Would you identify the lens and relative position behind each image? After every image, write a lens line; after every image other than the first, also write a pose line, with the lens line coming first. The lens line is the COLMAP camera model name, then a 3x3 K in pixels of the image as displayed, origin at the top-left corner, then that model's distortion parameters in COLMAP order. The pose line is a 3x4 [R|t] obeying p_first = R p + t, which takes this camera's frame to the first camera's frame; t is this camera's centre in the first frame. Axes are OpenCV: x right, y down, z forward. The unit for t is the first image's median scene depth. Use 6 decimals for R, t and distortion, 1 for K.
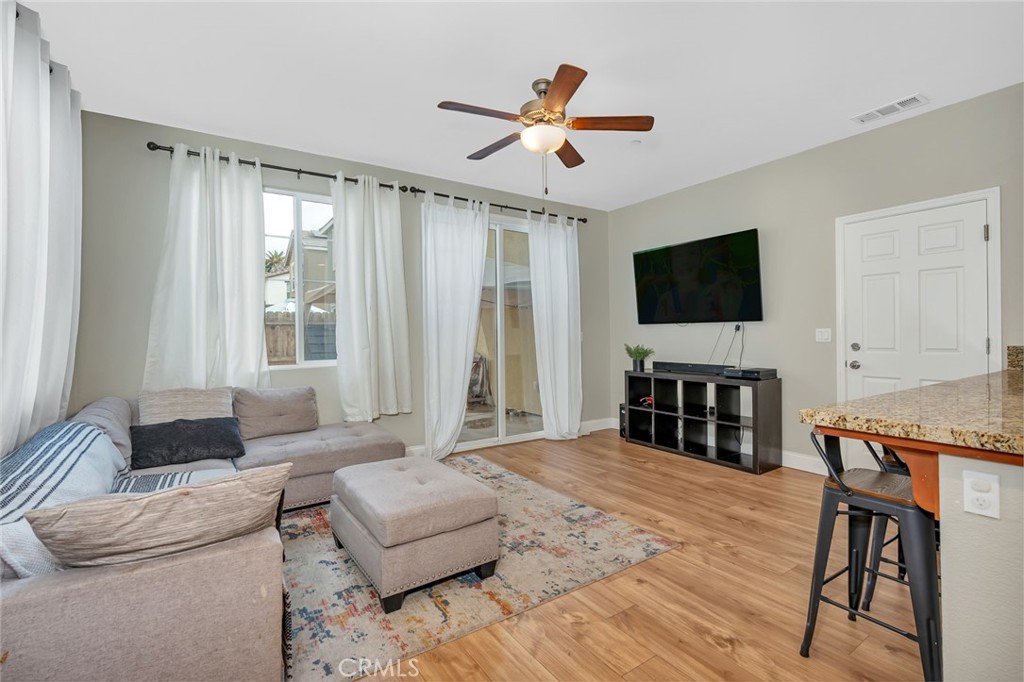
lens RADIAL K [[470.7, 0, 515.9], [0, 470.7, 333.5], [0, 0, 1]] dist [-0.004940, 0.004431]
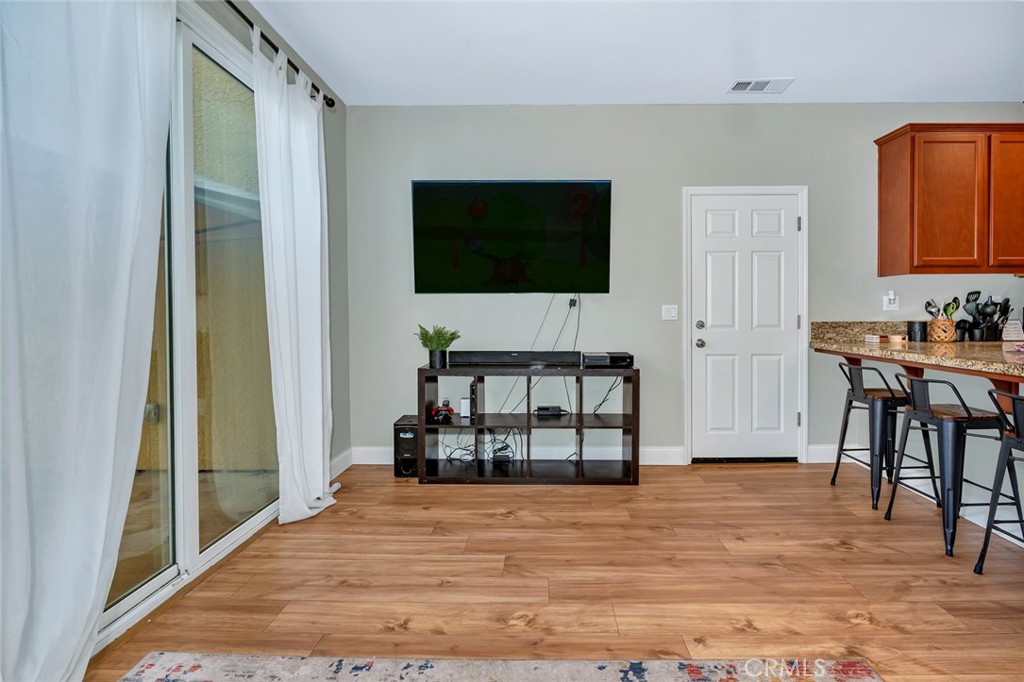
lens RADIAL K [[470.7, 0, 544.9], [0, 470.7, 322.5], [0, 0, 1]] dist [-0.004940, 0.004431]
pose [[0.561239, -0.006041, 0.827632, -0.262785], [-0.005721, 0.999921, 0.011179, 0.015434], [-0.827634, -0.011009, 0.561160, 0.729904]]
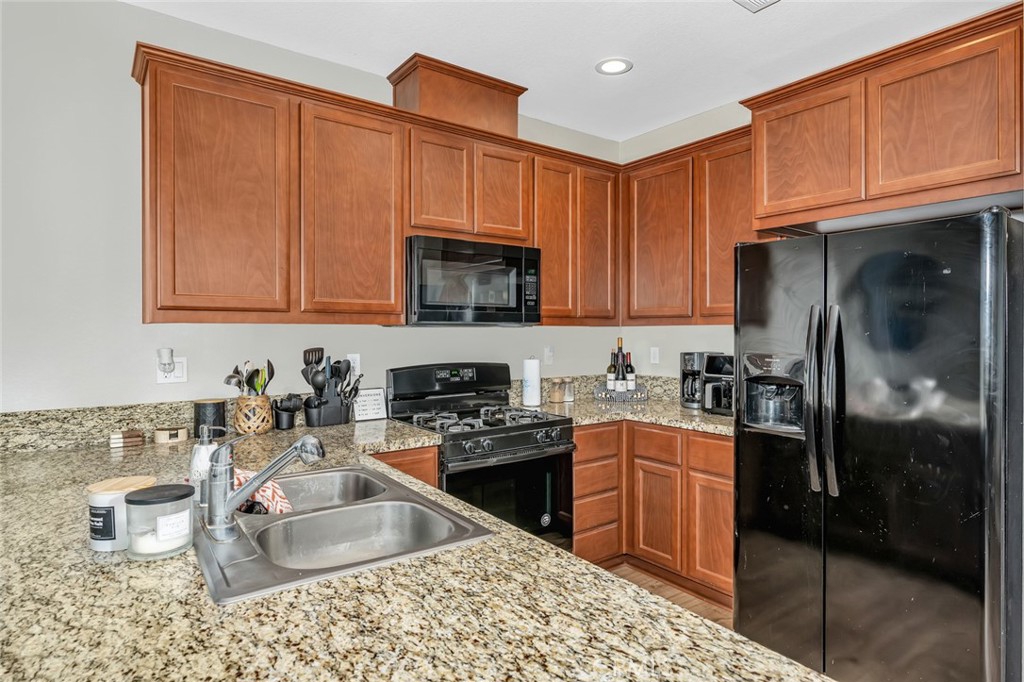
lens RADIAL K [[569.5, 0, 513.3], [0, 569.5, 340.1], [0, 0, 1]] dist [-0.001884, 0.003038]
pose [[-0.043352, 0.000603, 0.999060, 0.267696], [-0.003516, 0.999994, -0.000756, -0.053988], [-0.999054, -0.003545, -0.043349, 0.309242]]
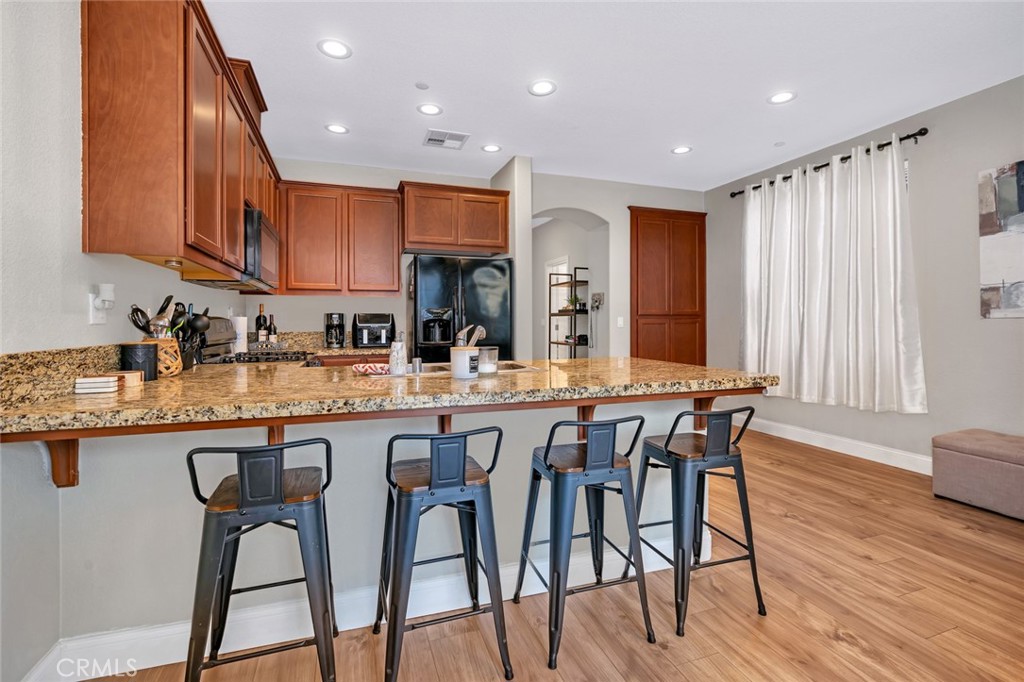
lens RADIAL K [[470.7, 0, 516.6], [0, 470.7, 322.3], [0, 0, 1]] dist [-0.004940, 0.004431]
pose [[-0.967694, 0.017028, 0.251552, 0.417184], [0.015163, 0.999841, -0.009352, 0.006879], [-0.251671, -0.005236, -0.967799, 1.042266]]
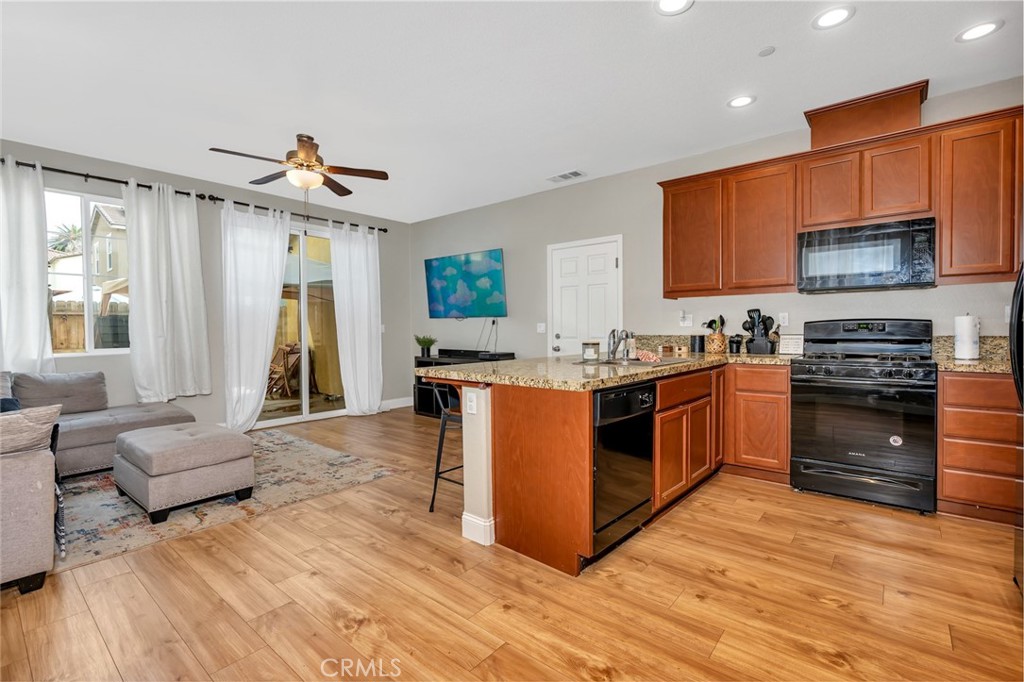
lens RADIAL K [[470.7, 0, 517.0], [0, 470.7, 334.8], [0, 0, 1]] dist [-0.004940, 0.004431]
pose [[0.960542, 0.001790, 0.278131, 0.206447], [-0.006359, 0.999859, 0.015527, 0.002634], [-0.278064, -0.016683, 0.960418, -0.350792]]
